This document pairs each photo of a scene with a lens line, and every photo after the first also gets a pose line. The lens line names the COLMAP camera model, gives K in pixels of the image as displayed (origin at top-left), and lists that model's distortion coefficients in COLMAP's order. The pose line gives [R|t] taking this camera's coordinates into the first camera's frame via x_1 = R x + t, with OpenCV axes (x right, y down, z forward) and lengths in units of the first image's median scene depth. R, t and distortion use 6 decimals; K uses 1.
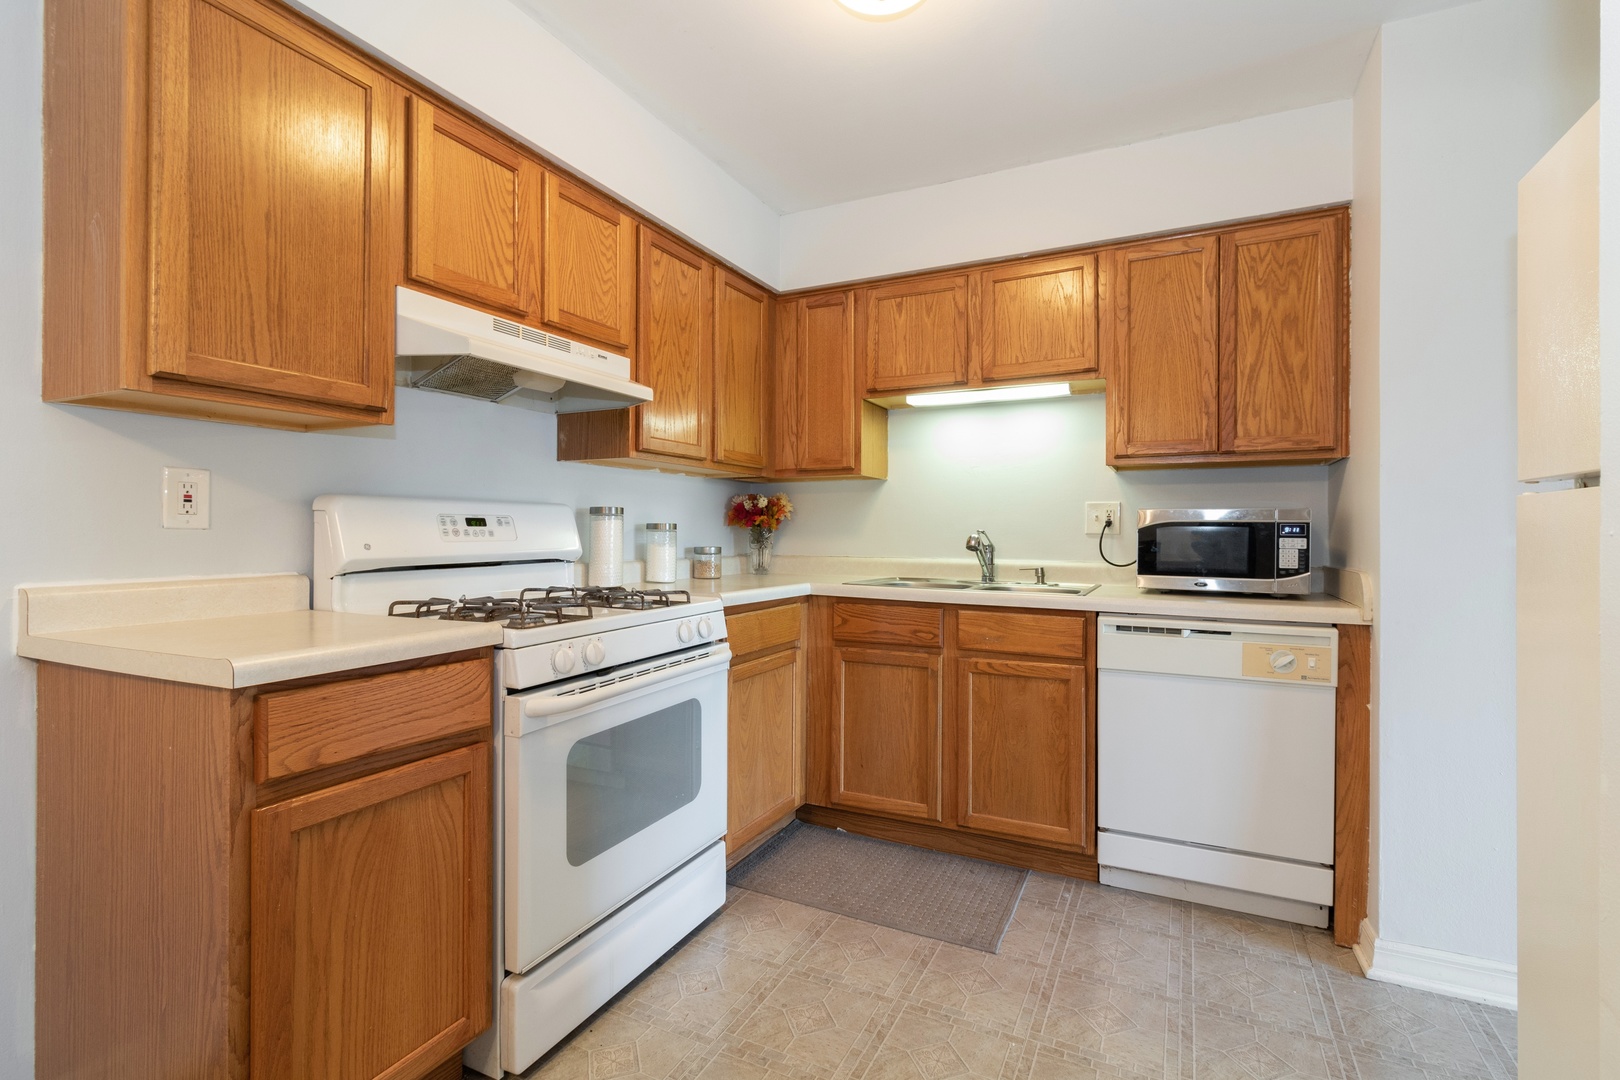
lens RADIAL K [[752.1, 0, 829.1], [0, 752.1, 528.9], [0, 0, 1]] dist [0.000744, 0.000262]
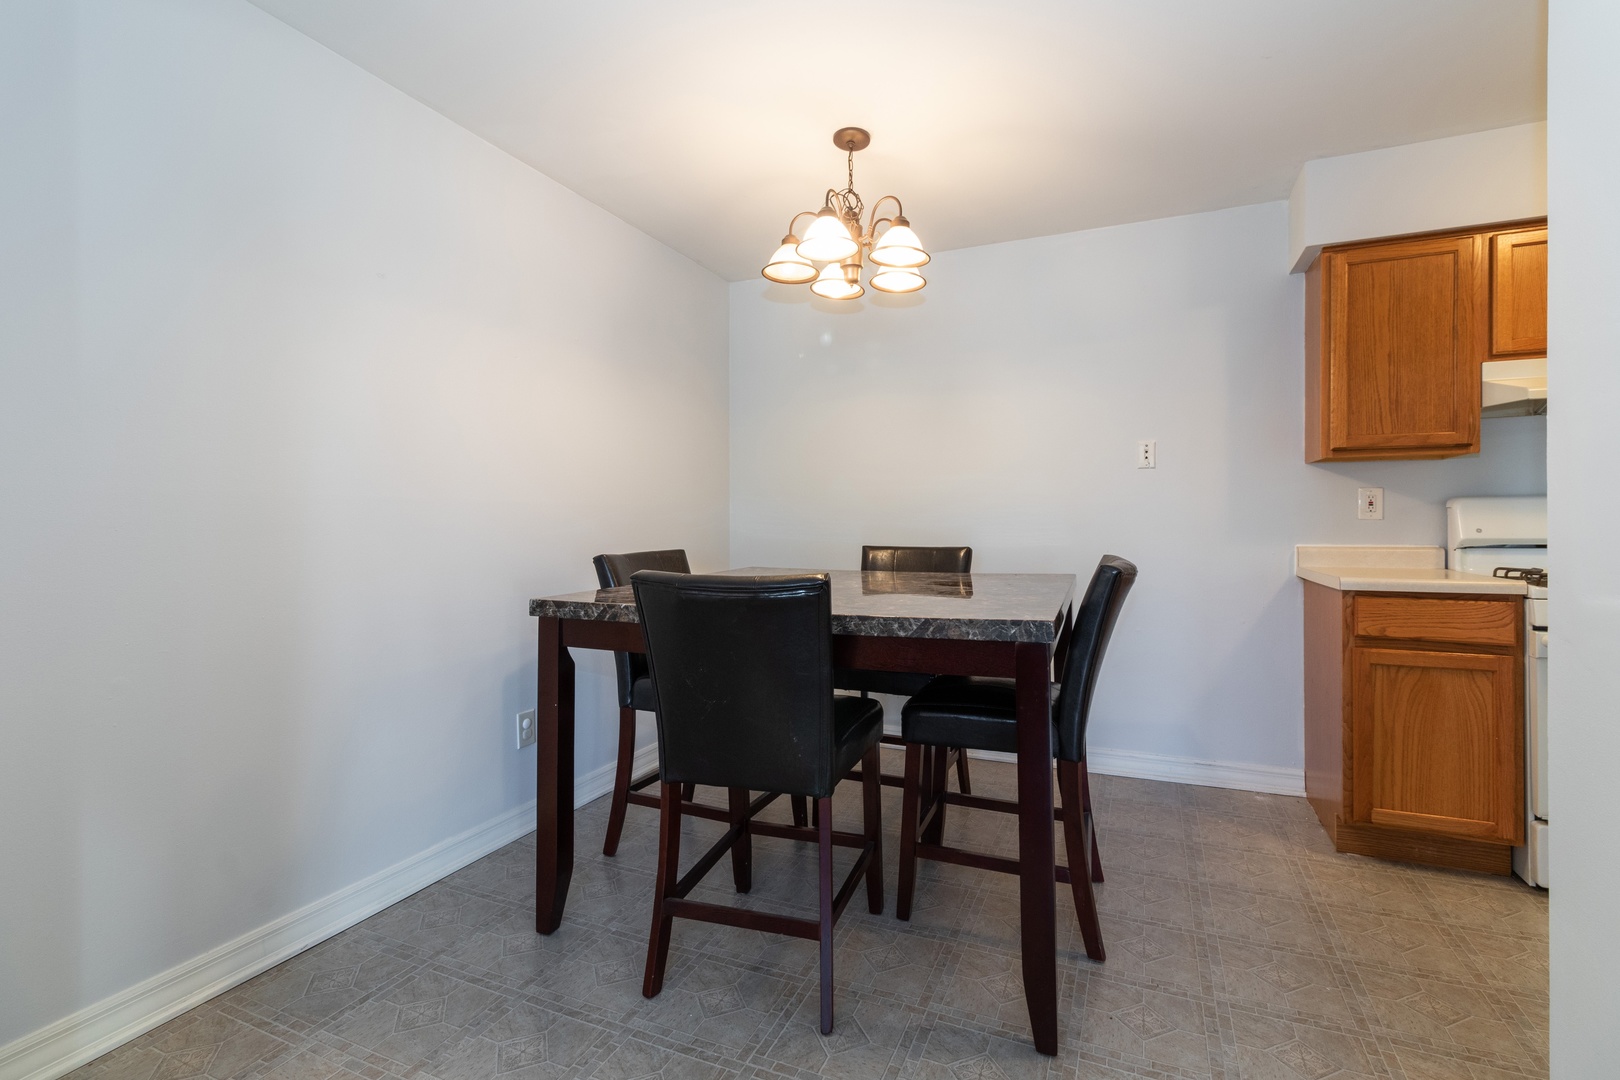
lens RADIAL K [[752.1, 0, 829.1], [0, 752.1, 528.9], [0, 0, 1]] dist [0.000744, 0.000262]
pose [[0.054514, 0.006334, -0.998493, 1.085244], [0.008002, 0.999945, 0.006780, -0.000856], [0.998481, -0.008360, 0.054461, -0.522736]]
